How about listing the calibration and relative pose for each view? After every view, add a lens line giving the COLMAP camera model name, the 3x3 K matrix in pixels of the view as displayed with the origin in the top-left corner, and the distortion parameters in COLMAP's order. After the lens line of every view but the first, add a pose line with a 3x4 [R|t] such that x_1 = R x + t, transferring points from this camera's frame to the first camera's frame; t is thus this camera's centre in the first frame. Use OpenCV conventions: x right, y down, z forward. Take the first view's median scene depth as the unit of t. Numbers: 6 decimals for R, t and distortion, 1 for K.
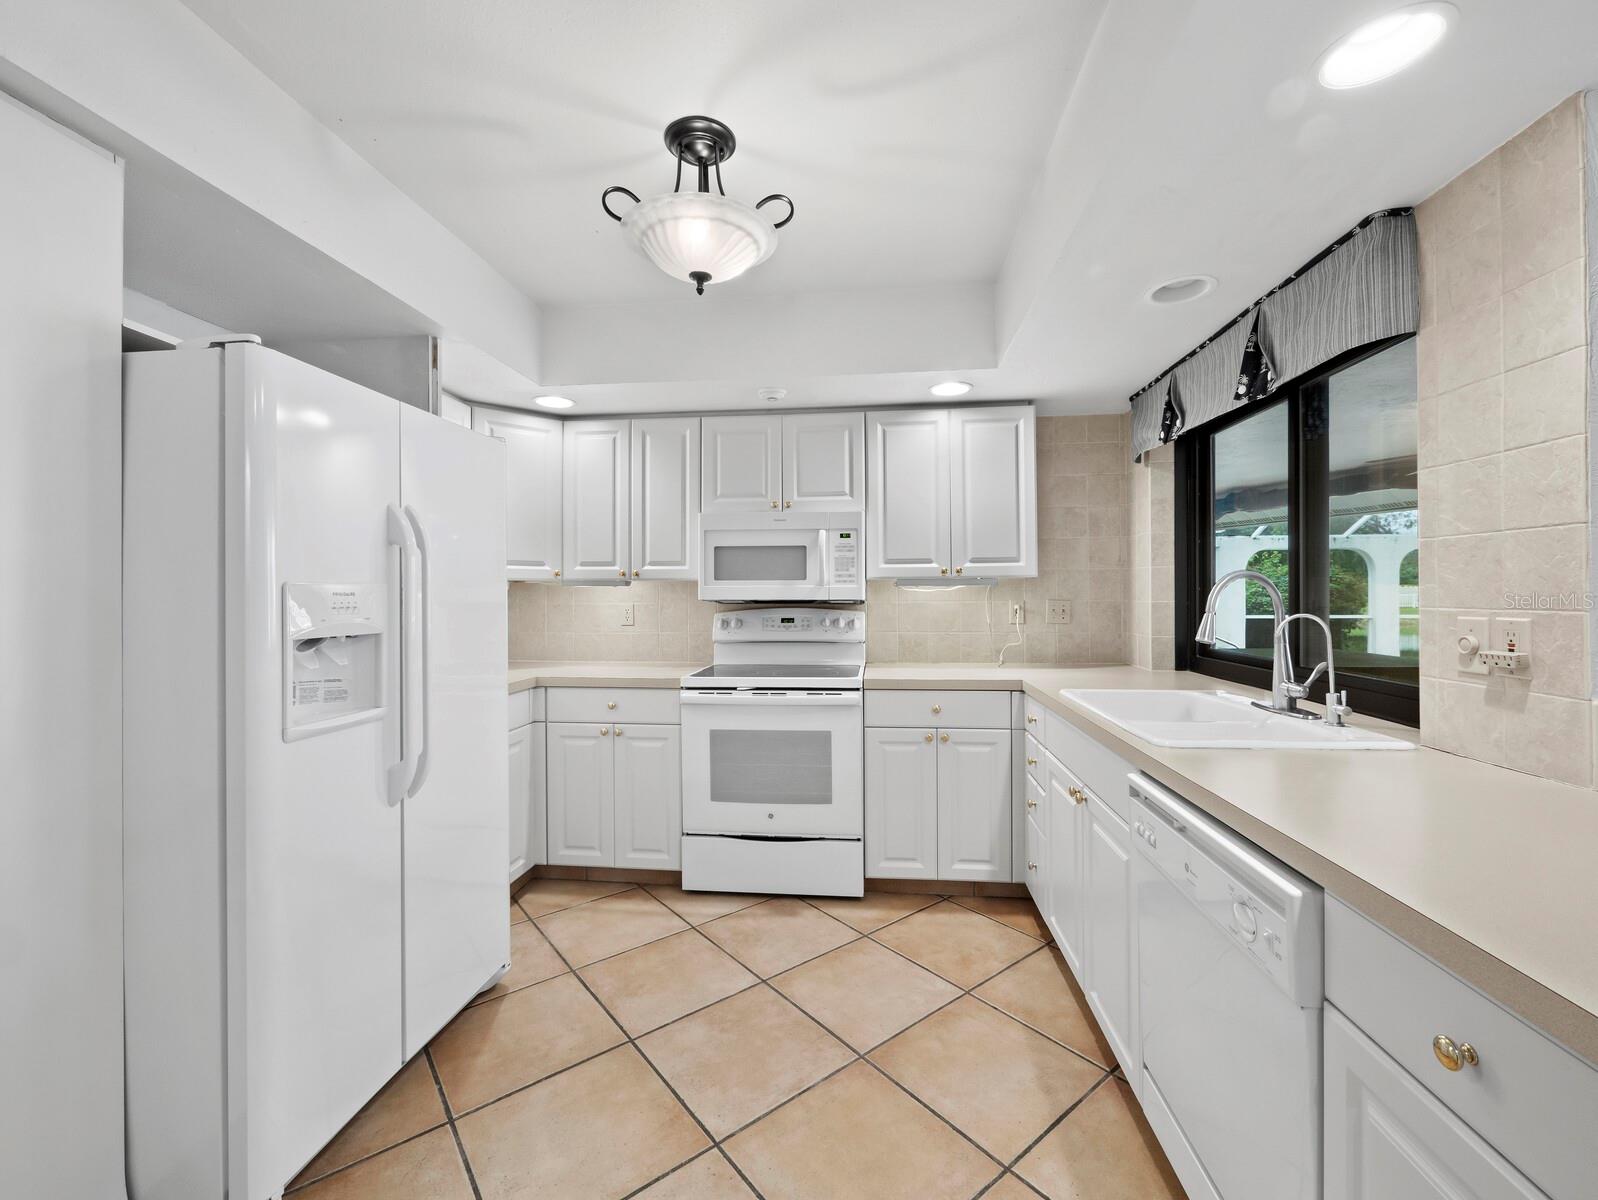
lens RADIAL K [[671.5, 0, 799.9], [0, 671.5, 593.6], [0, 0, 1]] dist [-0.003505, 0.000747]
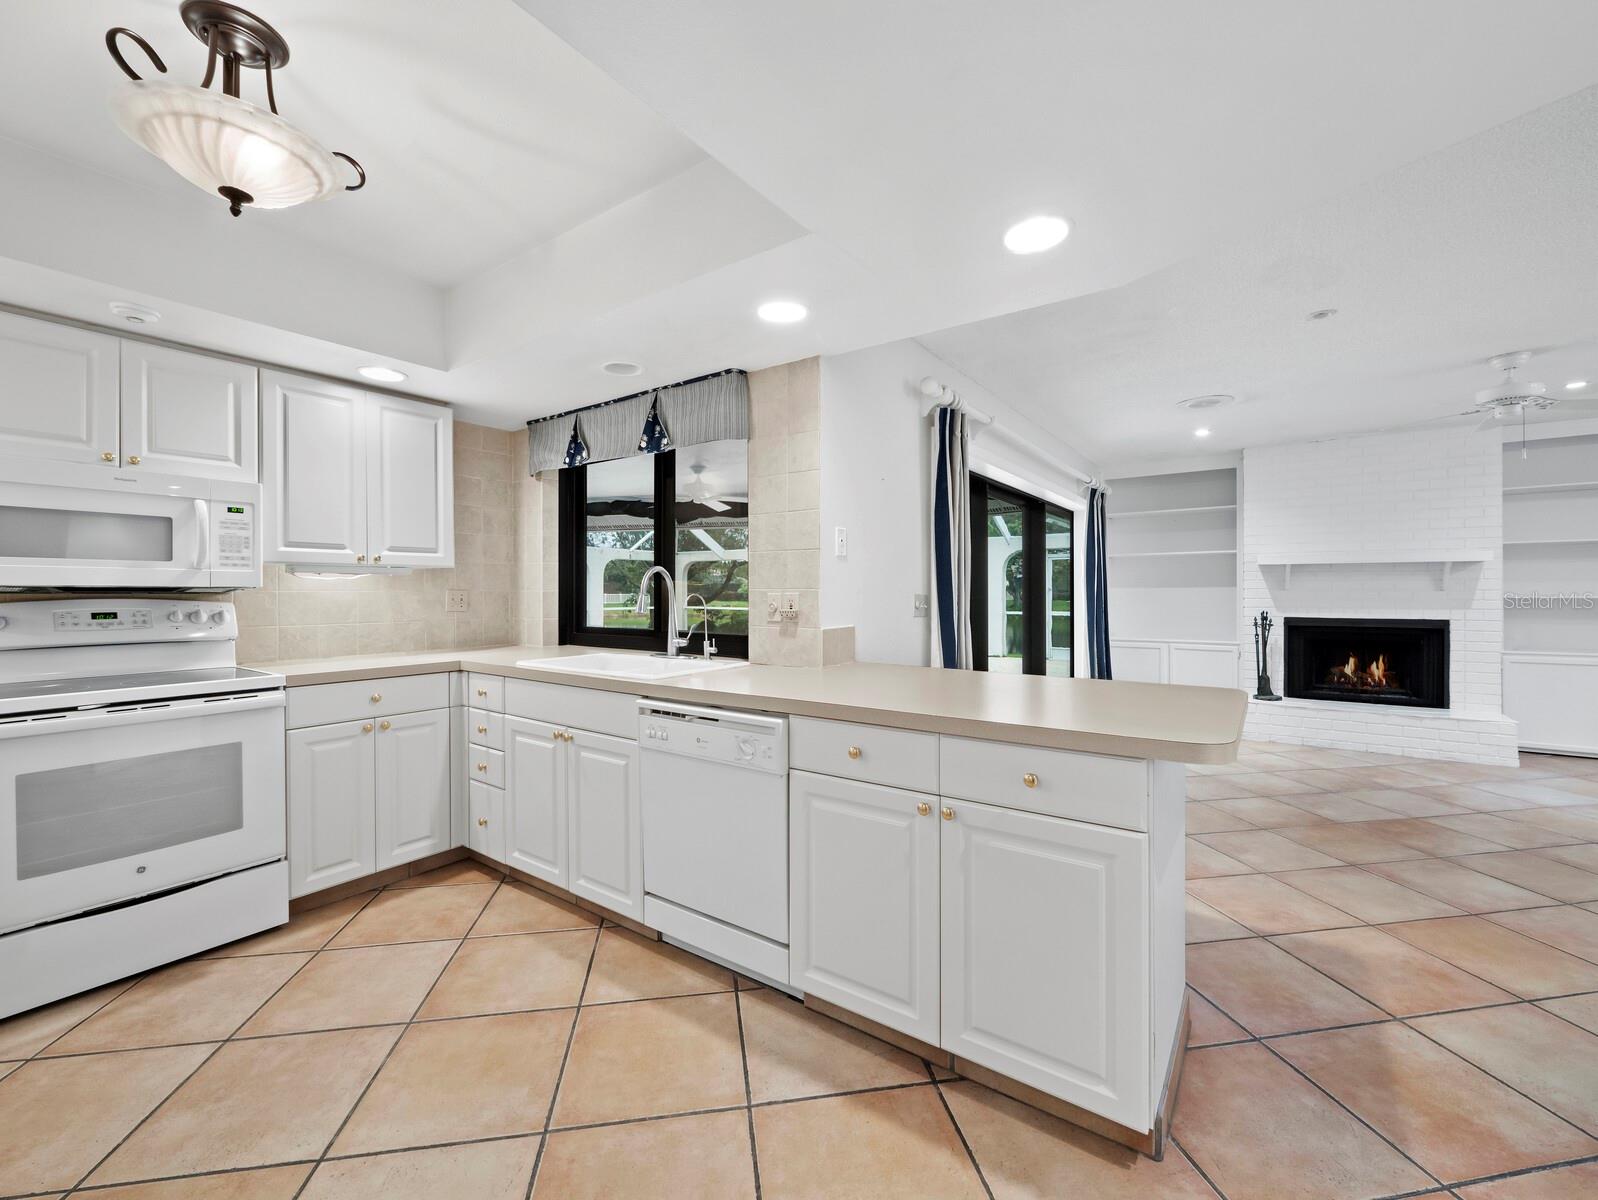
lens RADIAL K [[671.5, 0, 799.9], [0, 671.5, 593.6], [0, 0, 1]] dist [-0.003505, 0.000747]
pose [[0.492635, 0.001330, 0.870235, -0.339126], [-0.001199, 0.999999, -0.000849, 0.018891], [-0.870235, -0.000625, 0.492636, -0.021253]]
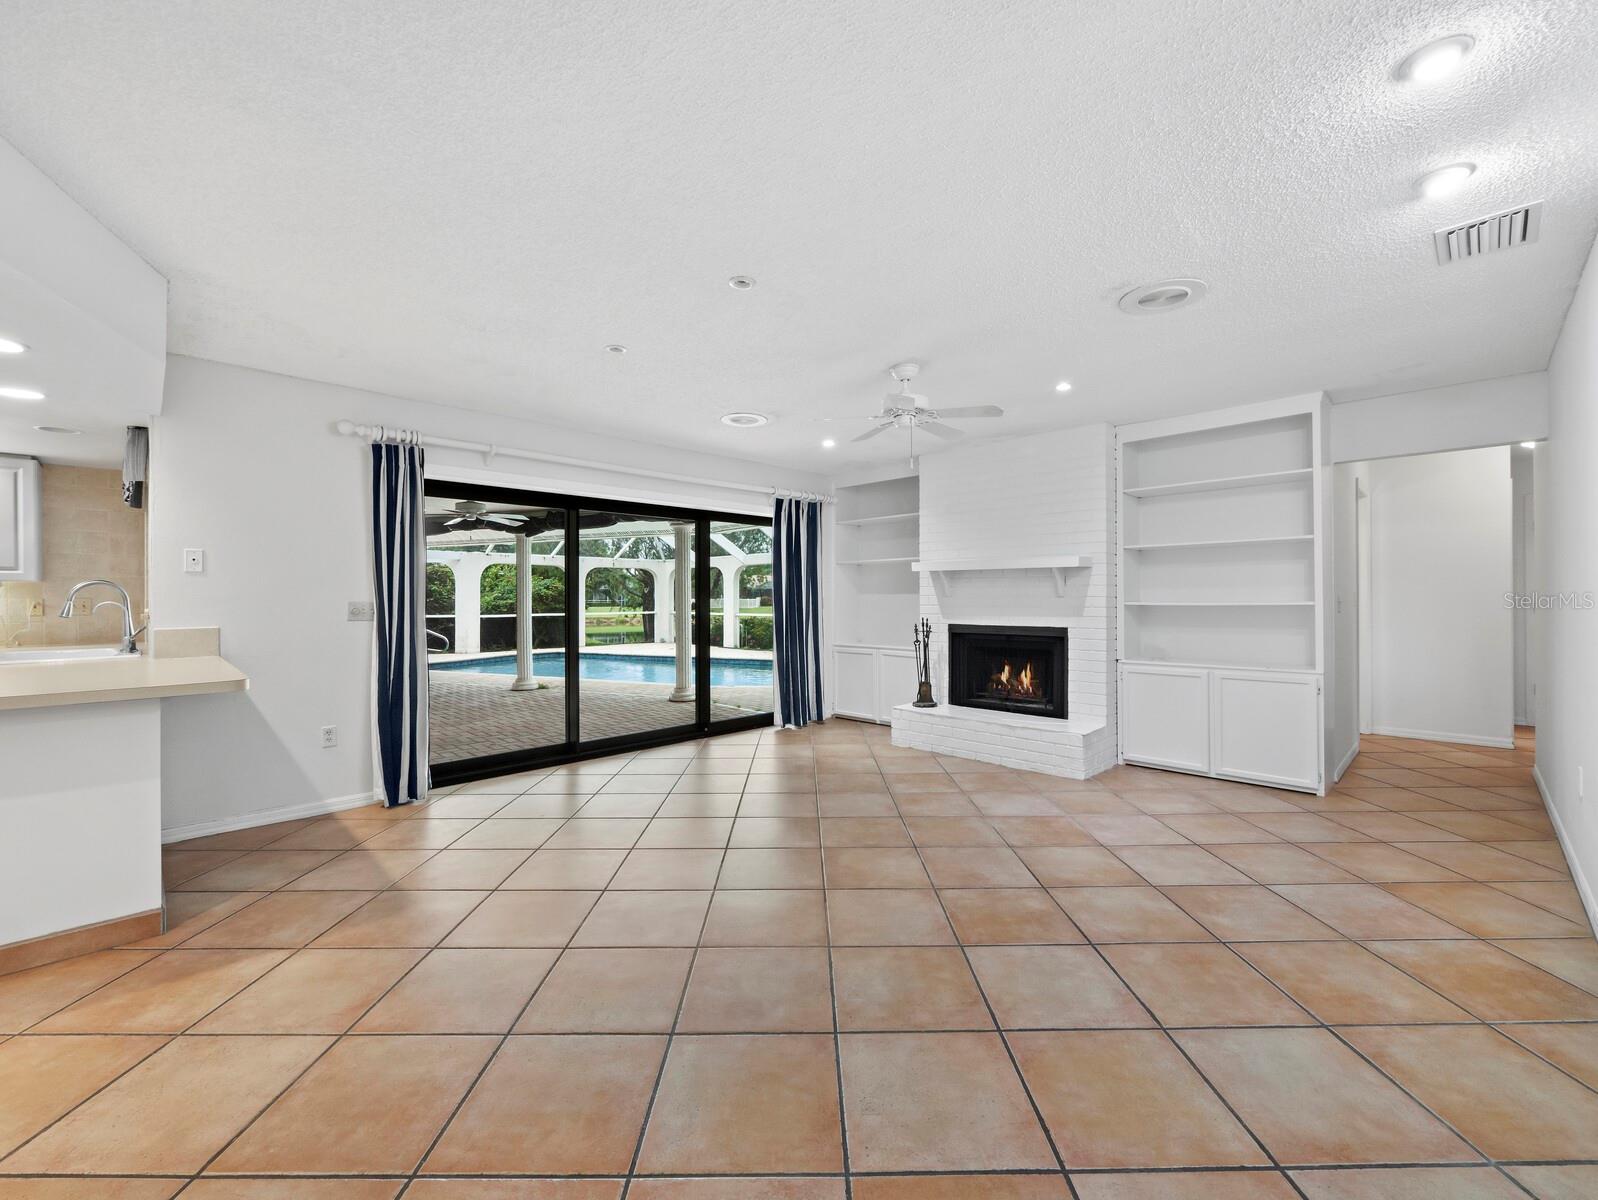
lens RADIAL K [[671.5, 0, 799.9], [0, 671.5, 593.6], [0, 0, 1]] dist [-0.003505, 0.000747]
pose [[0.629502, 0.006530, 0.776971, 0.293303], [-0.001343, 0.999972, -0.007316, 0.010458], [-0.776998, 0.003562, 0.629493, -1.242939]]
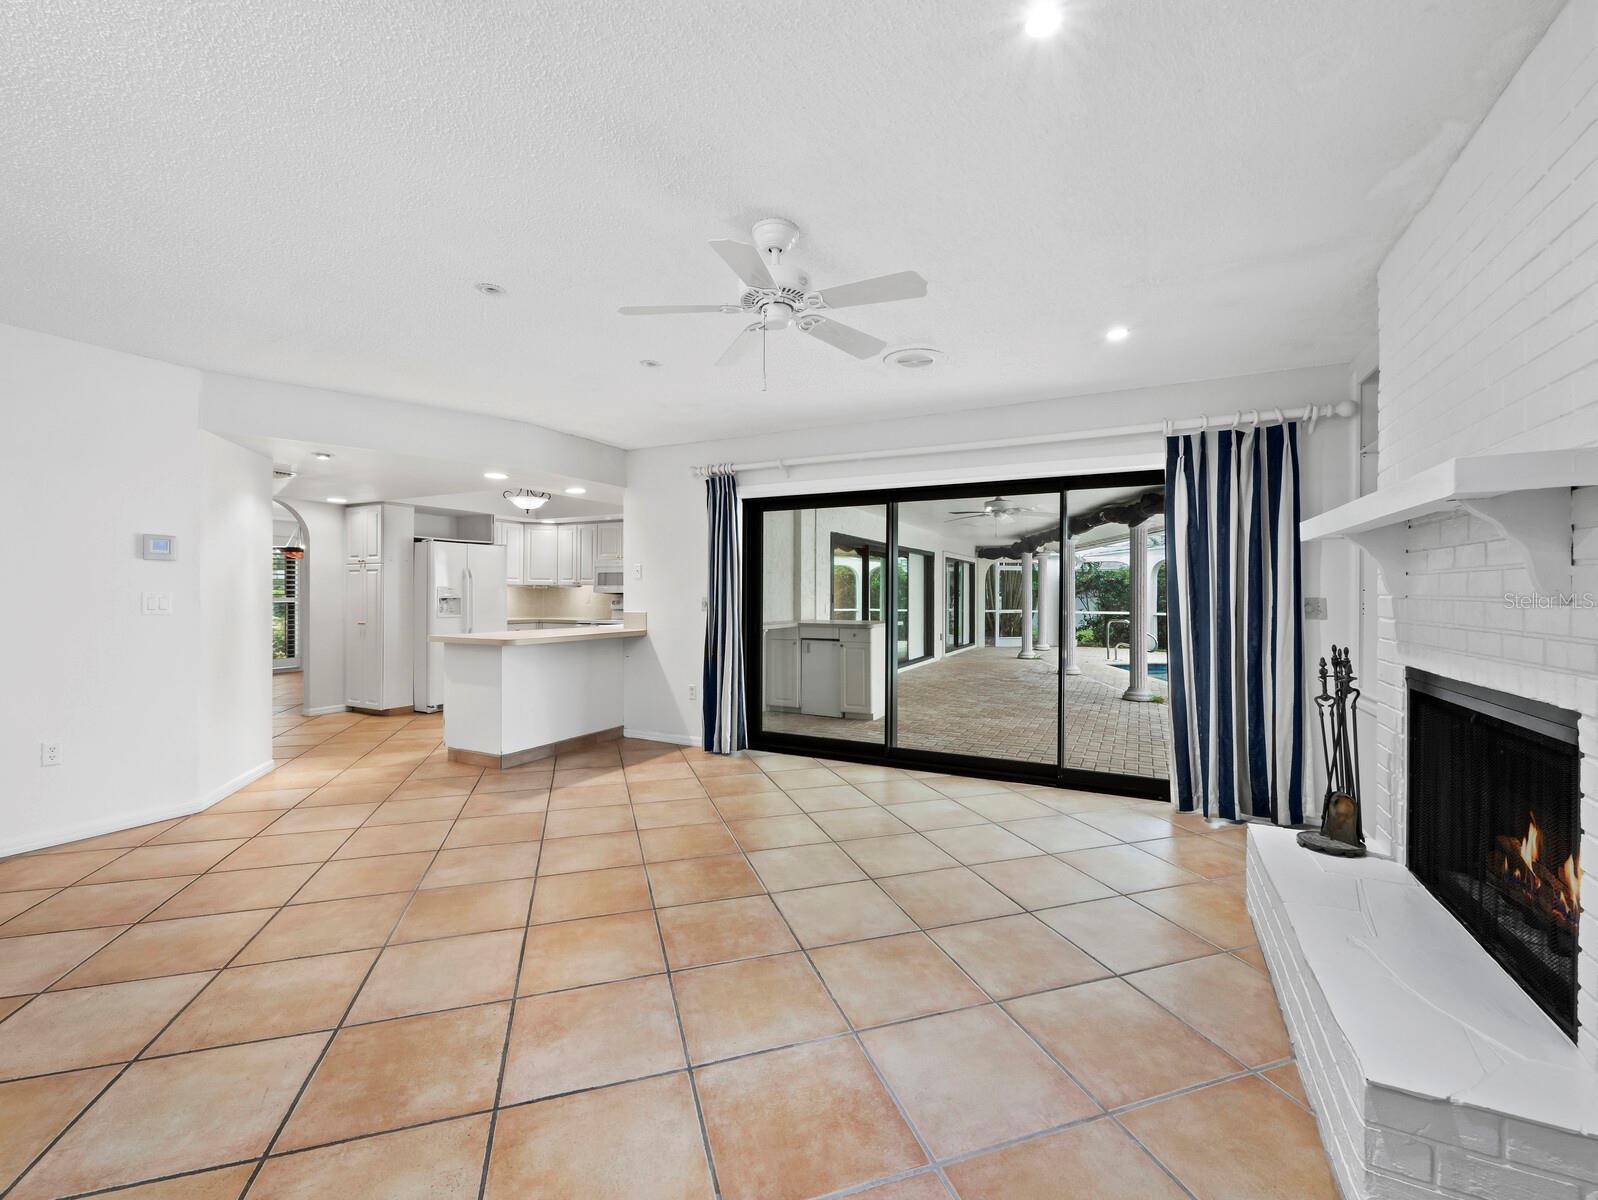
lens RADIAL K [[671.5, 0, 799.9], [0, 671.5, 593.6], [0, 0, 1]] dist [-0.003505, 0.000747]
pose [[0.931117, 0.009188, -0.364604, 1.773440], [-0.010422, 0.999945, -0.001416, 0.008136], [0.364571, 0.005119, 0.931162, -1.328104]]
